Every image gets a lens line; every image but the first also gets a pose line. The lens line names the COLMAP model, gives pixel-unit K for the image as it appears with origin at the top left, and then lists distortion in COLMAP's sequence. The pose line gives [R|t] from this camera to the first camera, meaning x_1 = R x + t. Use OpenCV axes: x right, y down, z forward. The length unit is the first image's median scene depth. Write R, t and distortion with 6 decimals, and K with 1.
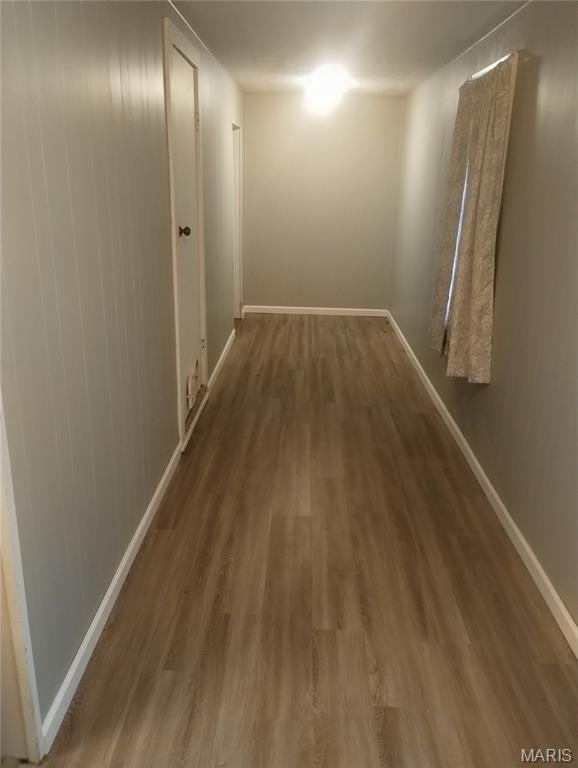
lens RADIAL K [[634.3, 0, 289.0], [0, 634.3, 384.0], [0, 0, 1]] dist [0.046013, -0.087626]
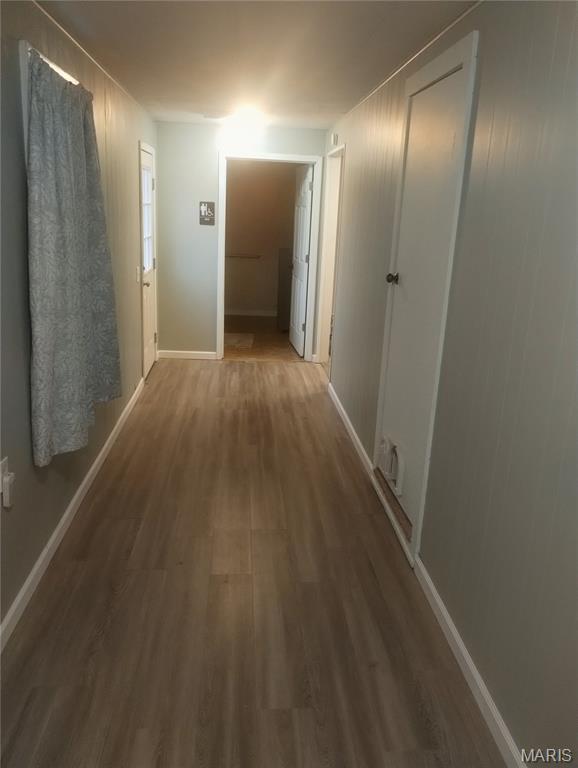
lens RADIAL K [[634.3, 0, 289.0], [0, 634.3, 384.0], [0, 0, 1]] dist [0.046013, -0.087626]
pose [[-0.992843, -0.034924, -0.114208, 0.102923], [-0.092238, 0.831689, 0.547526, -0.646777], [0.075863, 0.554142, -0.828958, 1.955710]]
